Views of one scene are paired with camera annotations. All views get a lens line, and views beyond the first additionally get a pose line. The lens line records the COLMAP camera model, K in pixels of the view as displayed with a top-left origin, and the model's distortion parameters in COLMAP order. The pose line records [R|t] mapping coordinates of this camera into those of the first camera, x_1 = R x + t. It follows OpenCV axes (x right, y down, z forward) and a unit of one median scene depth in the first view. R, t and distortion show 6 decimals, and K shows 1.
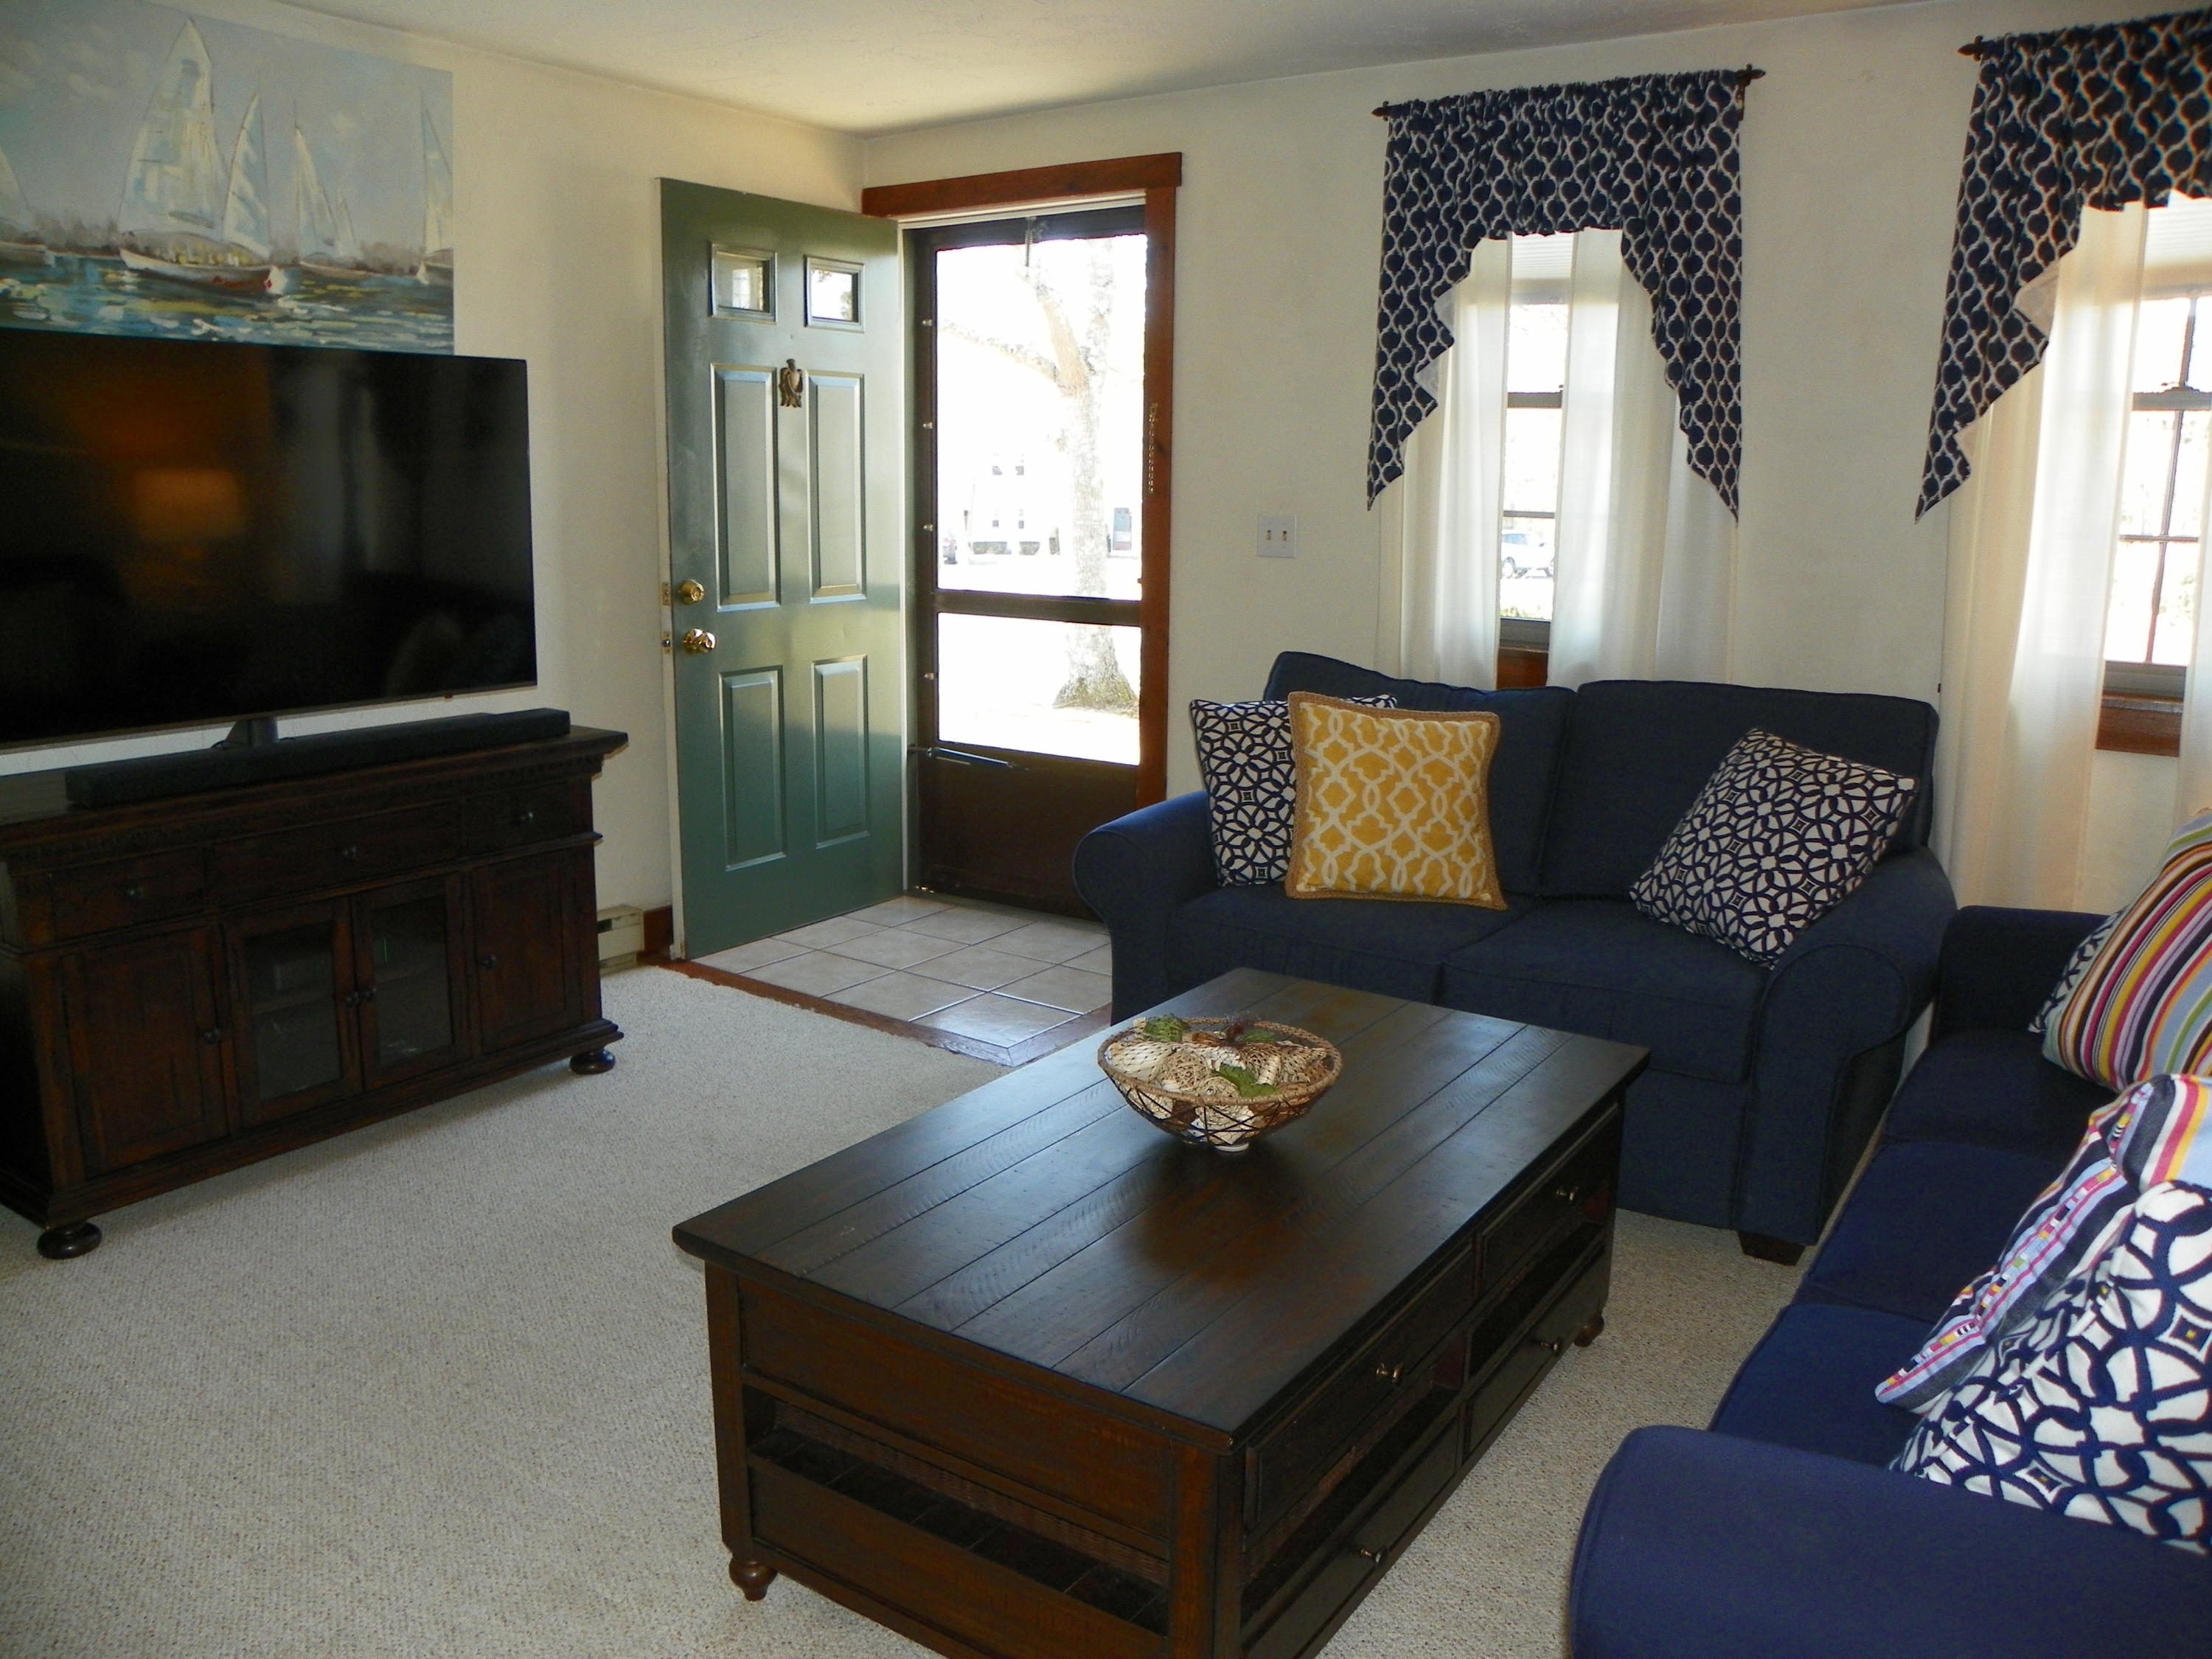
lens RADIAL K [[1695.0, 0, 1108.3], [0, 1695.0, 836.8], [0, 0, 1]] dist [-0.149845, 0.092337]
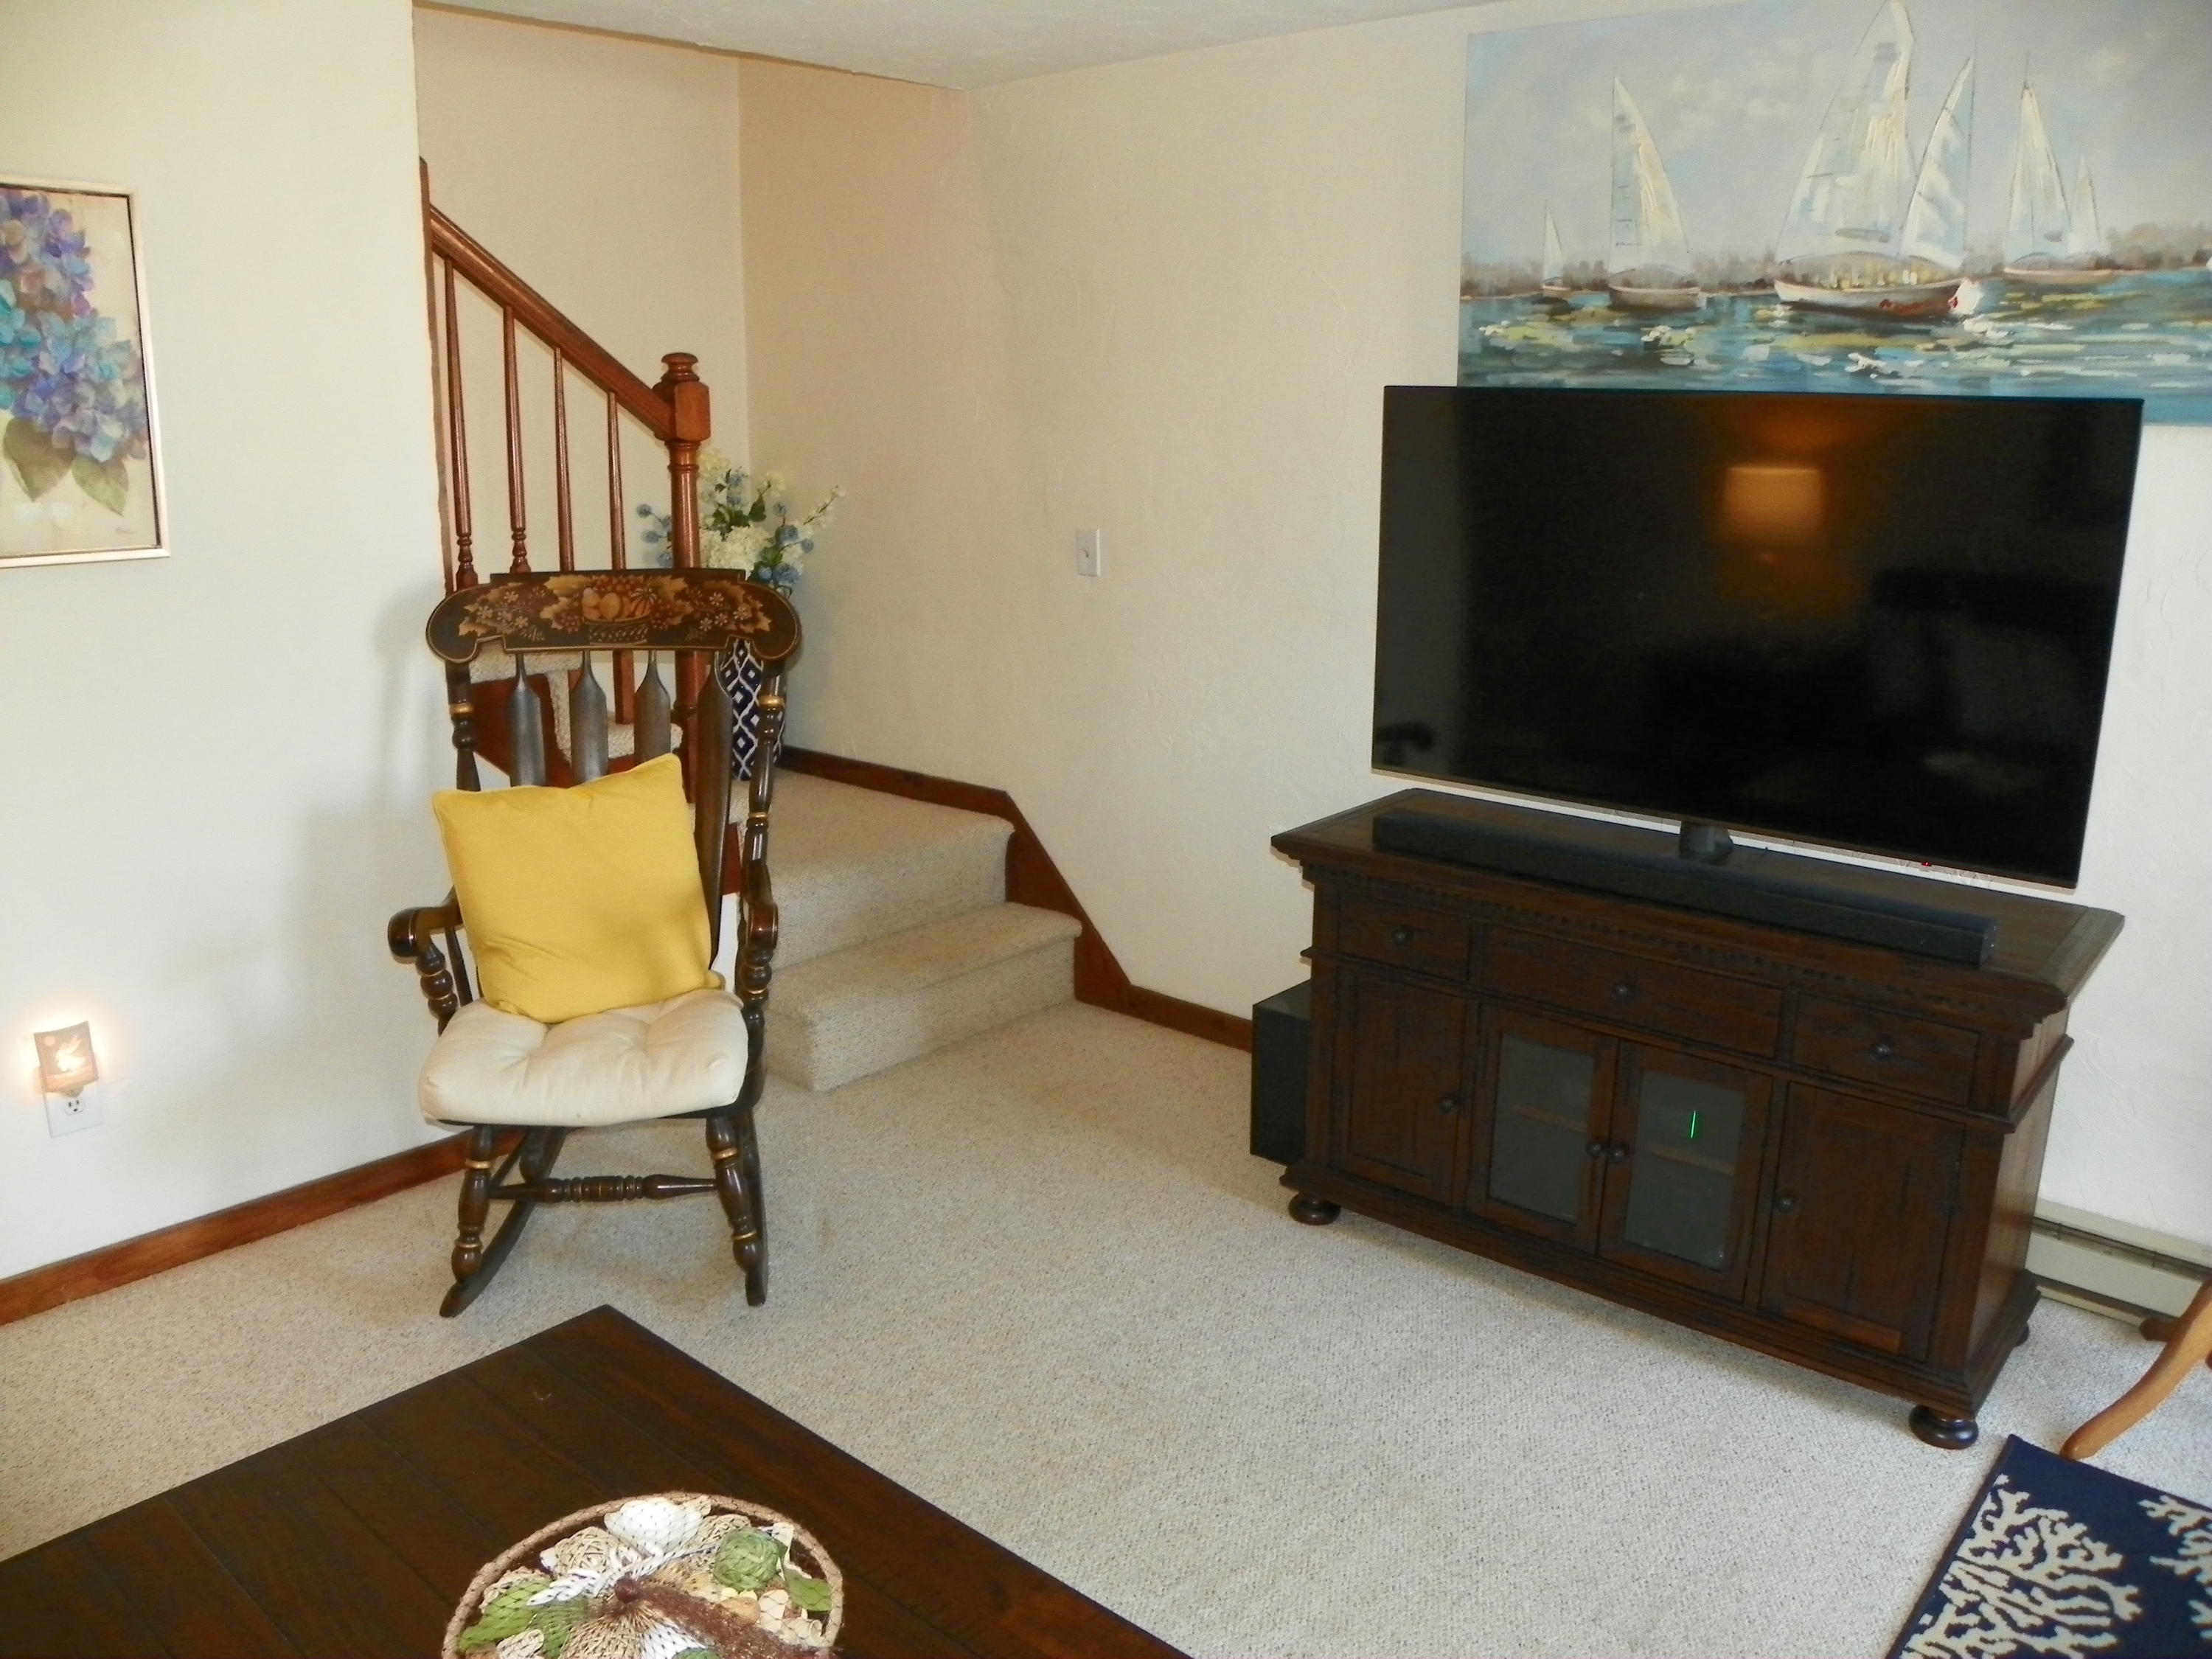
lens RADIAL K [[1695.0, 0, 1102.1], [0, 1695.0, 824.8], [0, 0, 1]] dist [-0.149845, 0.092337]
pose [[-0.139768, 0.217182, -0.966073, 0.365197], [-0.214960, 0.945727, 0.243707, -0.210823], [0.966570, 0.241729, -0.085497, 0.751773]]
